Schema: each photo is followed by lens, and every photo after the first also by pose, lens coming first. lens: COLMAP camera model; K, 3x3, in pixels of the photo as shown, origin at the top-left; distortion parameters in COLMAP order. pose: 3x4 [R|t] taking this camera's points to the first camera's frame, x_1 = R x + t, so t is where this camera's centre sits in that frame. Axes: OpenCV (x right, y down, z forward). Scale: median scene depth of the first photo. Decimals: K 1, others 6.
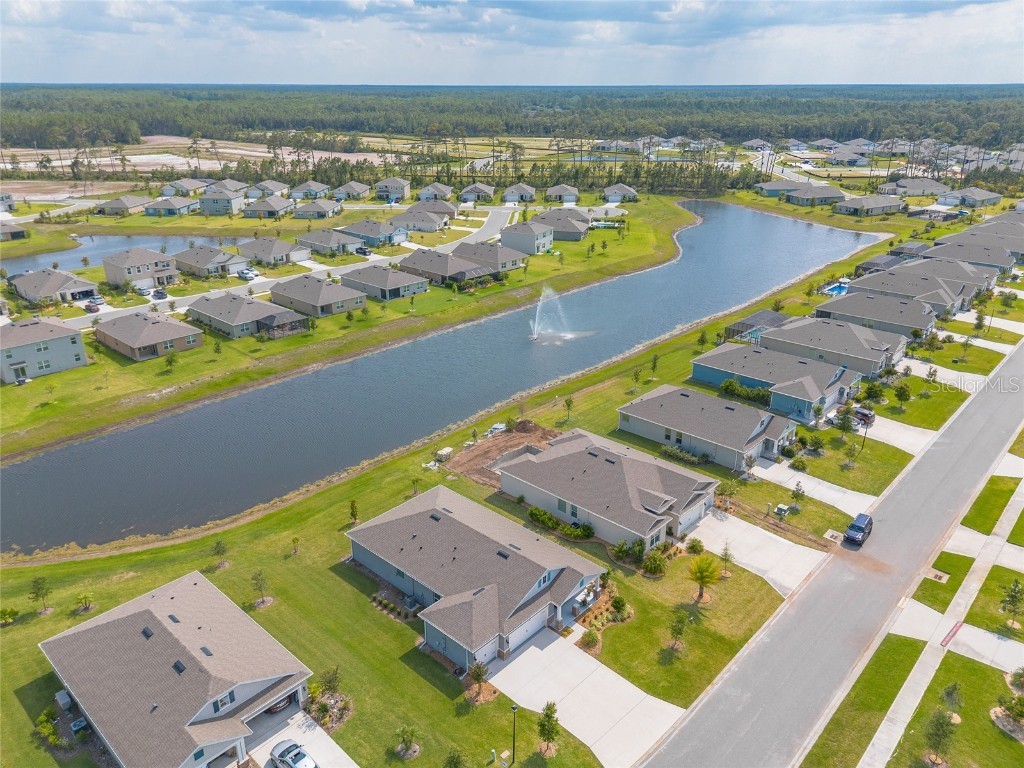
lens RADIAL K [[724.5, 0, 510.5], [0, 724.5, 388.0], [0, 0, 1]] dist [0.079187, -0.092087]
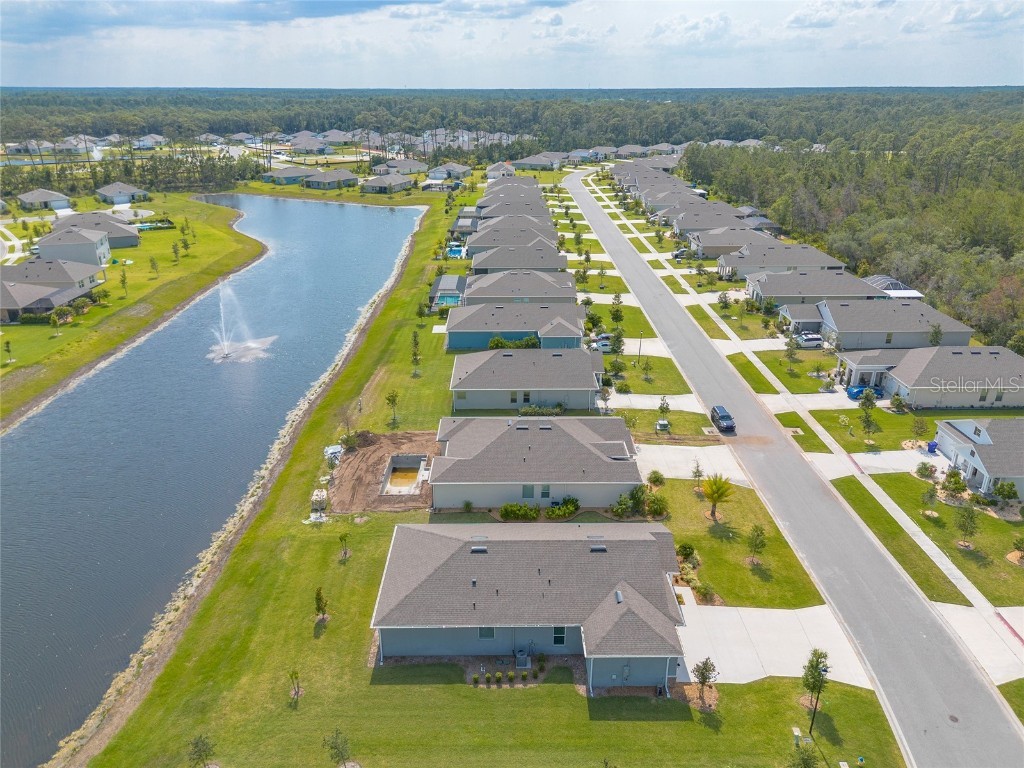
lens RADIAL K [[724.5, 0, 510.5], [0, 724.5, 388.0], [0, 0, 1]] dist [0.079187, -0.092087]
pose [[0.729544, -0.260201, 0.632503, -0.456315], [0.262152, 0.960556, 0.092784, -0.044095], [-0.631697, 0.098121, 0.768980, 0.319670]]
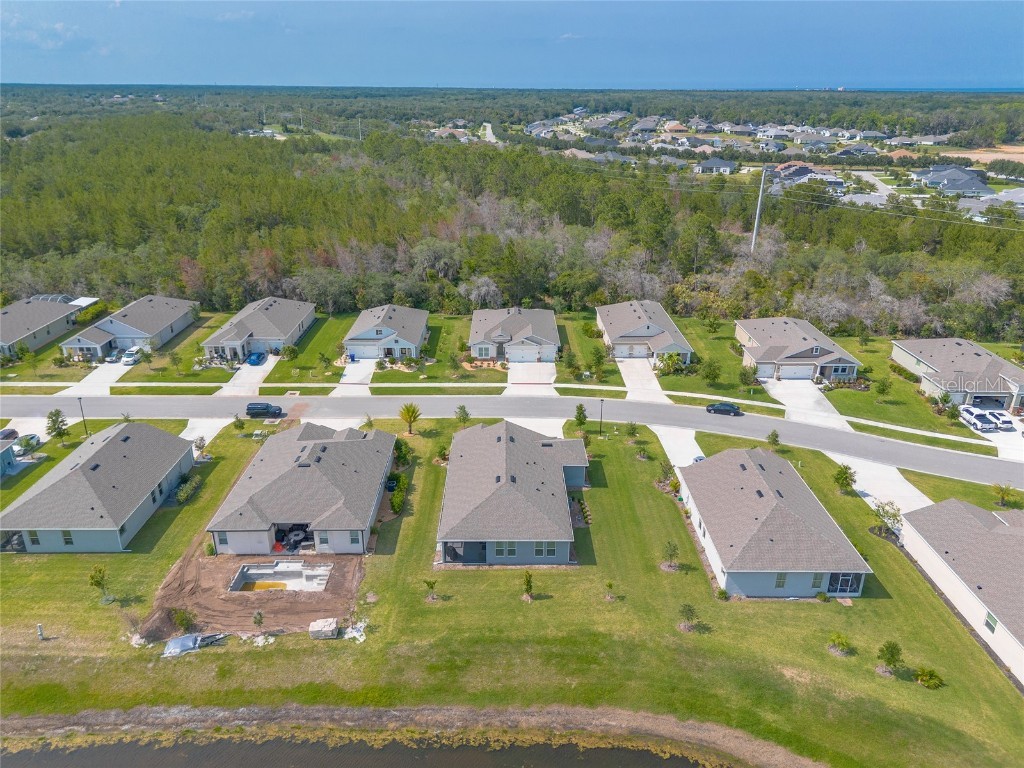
lens RADIAL K [[723.2, 0, 512.0], [0, 723.2, 384.0], [0, 0, 1]] dist [0.070886, -0.079636]
pose [[-0.684231, -0.278302, 0.674075, -0.667634], [0.273598, 0.758842, 0.591019, -0.472686], [-0.675998, 0.588819, -0.443080, 1.205174]]
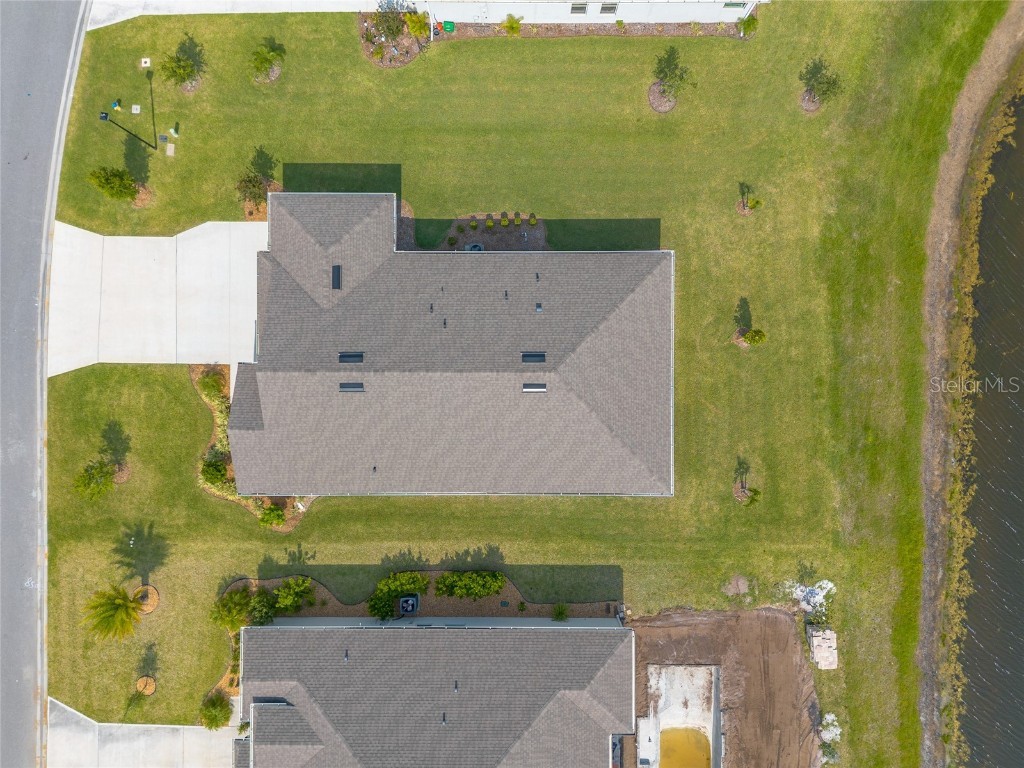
lens RADIAL K [[729.0, 0, 512.0], [0, 729.0, 384.0], [0, 0, 1]] dist [0.063894, -0.060521]
pose [[-0.736636, 0.676266, 0.005662, -0.071373], [-0.254265, -0.284701, 0.924281, -0.255677], [0.626671, 0.679419, 0.381672, 0.705906]]
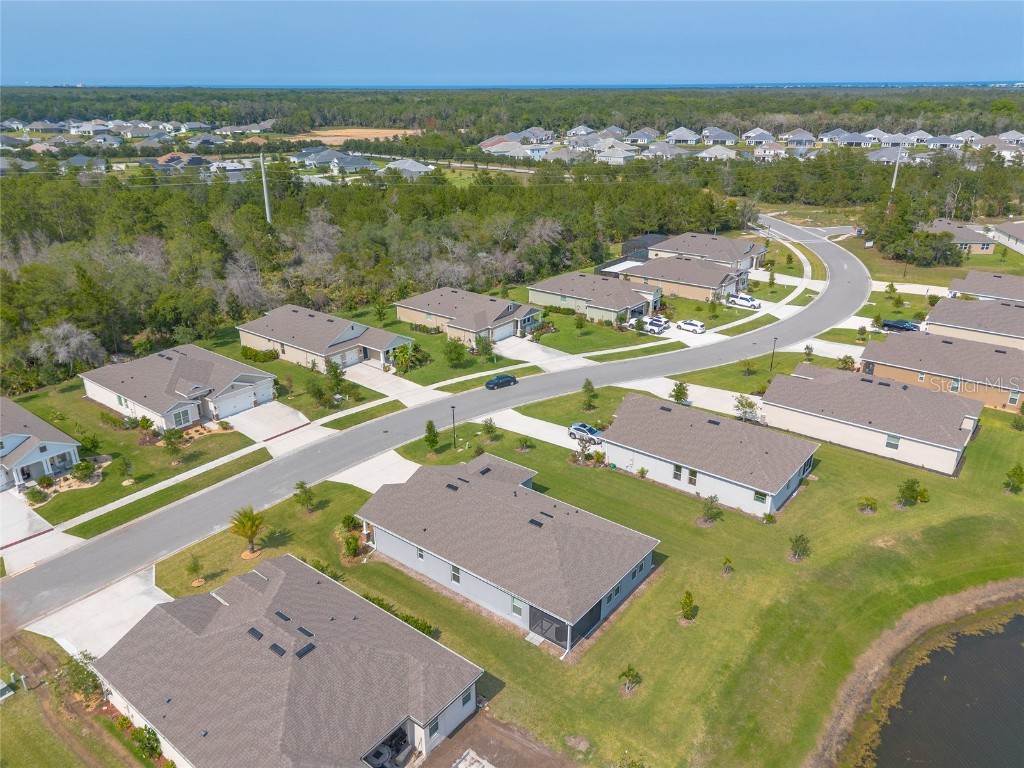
lens RADIAL K [[729.0, 0, 512.0], [0, 729.0, 384.0], [0, 0, 1]] dist [0.063894, -0.060521]
pose [[-0.996990, 0.030494, -0.071281, -0.007062], [-0.028274, 0.713073, 0.700519, -0.445961], [0.072190, 0.700426, -0.710065, 1.294300]]
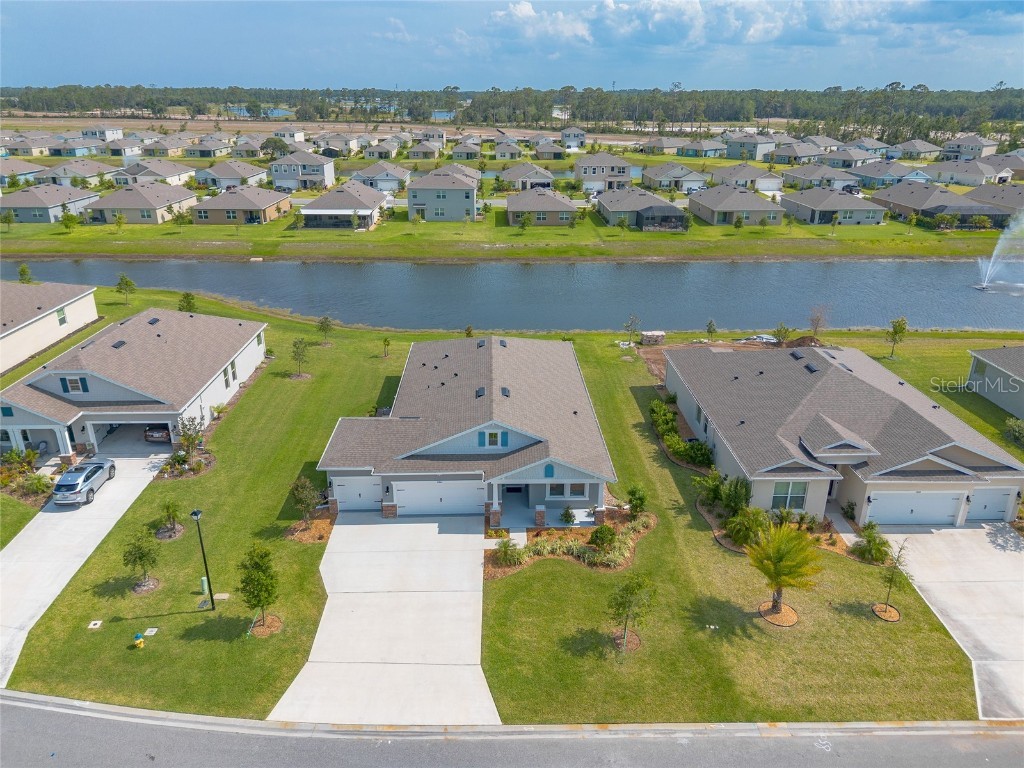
lens RADIAL K [[723.2, 0, 512.0], [0, 723.2, 384.0], [0, 0, 1]] dist [0.070886, -0.079636]
pose [[0.697854, 0.268290, -0.664093, 0.351756], [-0.277066, 0.956131, 0.095121, 0.122049], [0.660480, 0.117617, 0.741574, 0.431592]]
